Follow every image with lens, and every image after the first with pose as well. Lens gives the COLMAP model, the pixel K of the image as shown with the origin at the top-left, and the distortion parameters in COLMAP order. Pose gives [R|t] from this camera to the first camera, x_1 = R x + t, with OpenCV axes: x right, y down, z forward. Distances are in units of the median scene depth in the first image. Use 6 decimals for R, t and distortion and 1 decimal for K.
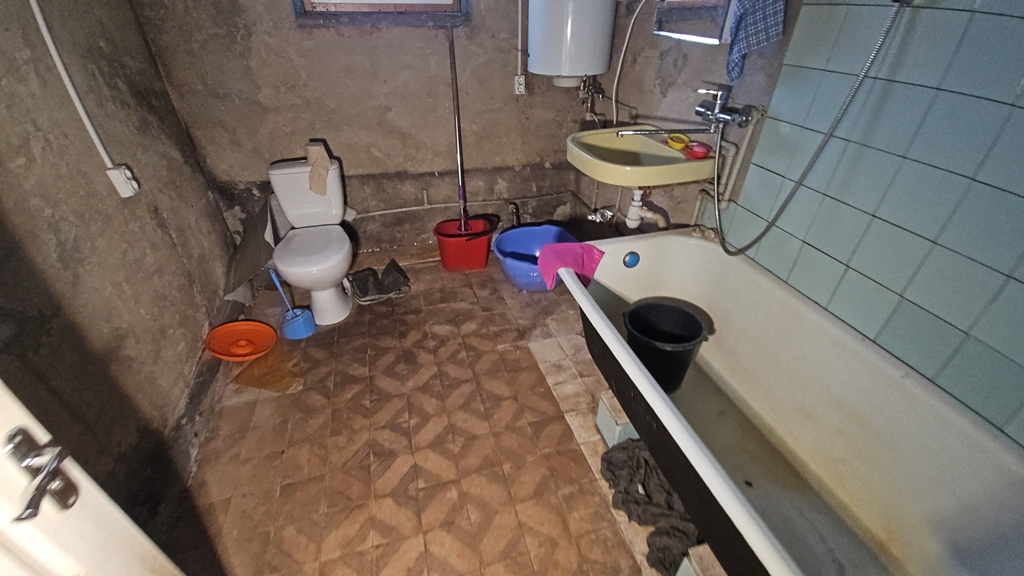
lens RADIAL K [[415.4, 0, 512.5], [0, 415.4, 292.5], [0, 0, 1]] dist [0.009933, -0.007877]
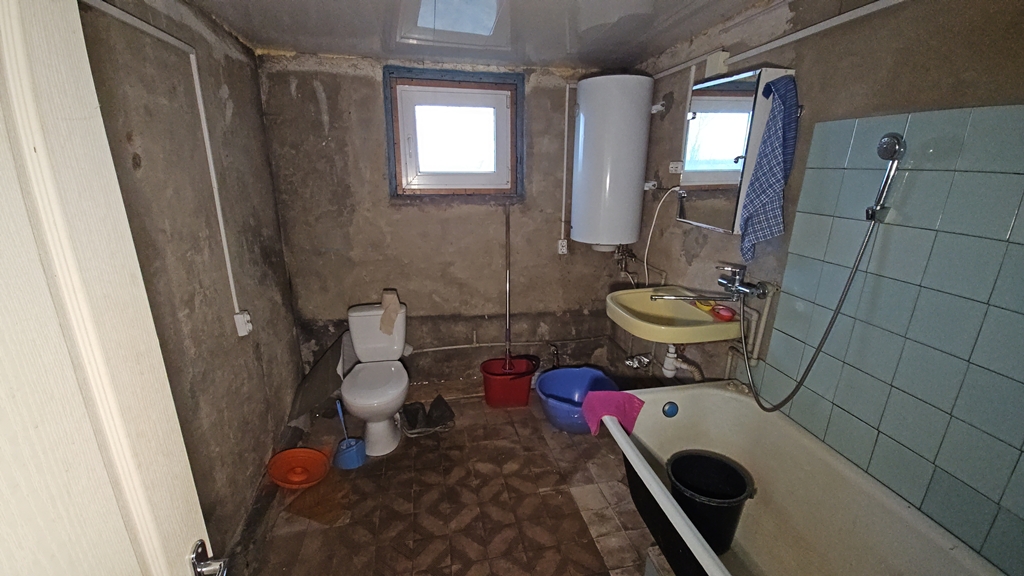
lens RADIAL K [[415.4, 0, 512.5], [0, 415.4, 292.5], [0, 0, 1]] dist [0.009933, -0.007877]
pose [[0.996508, 0.028428, -0.078506, -0.033897], [-0.050944, 0.951970, -0.301925, -0.016403], [0.066152, 0.304870, 0.950094, -0.106731]]
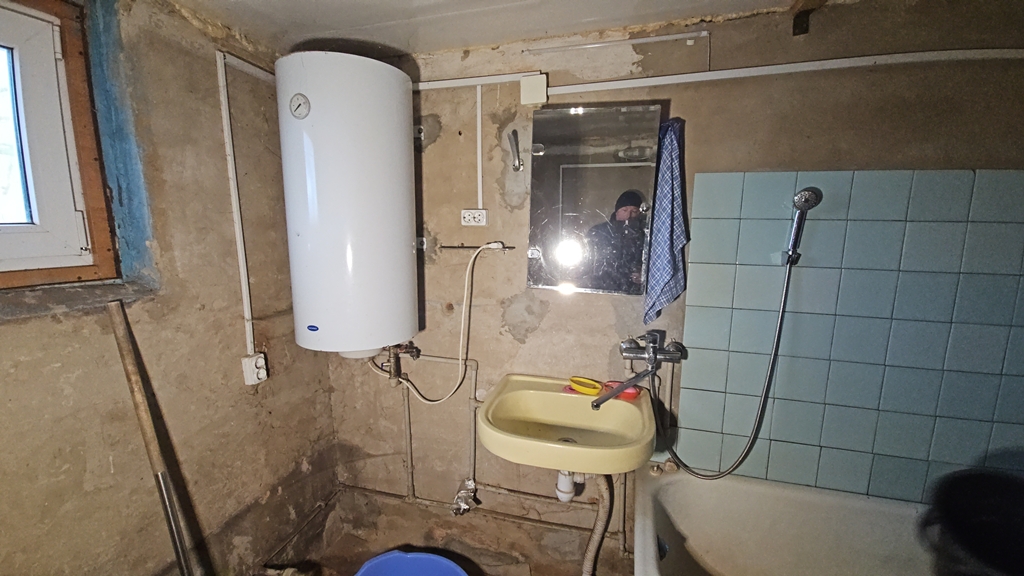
lens RADIAL K [[415.4, 0, 512.5], [0, 415.4, 292.5], [0, 0, 1]] dist [0.009933, -0.007877]
pose [[0.509476, -0.132648, 0.850199, -0.348654], [0.480790, 0.863310, -0.153416, -0.395885], [-0.713635, 0.486929, 0.503612, 0.469235]]
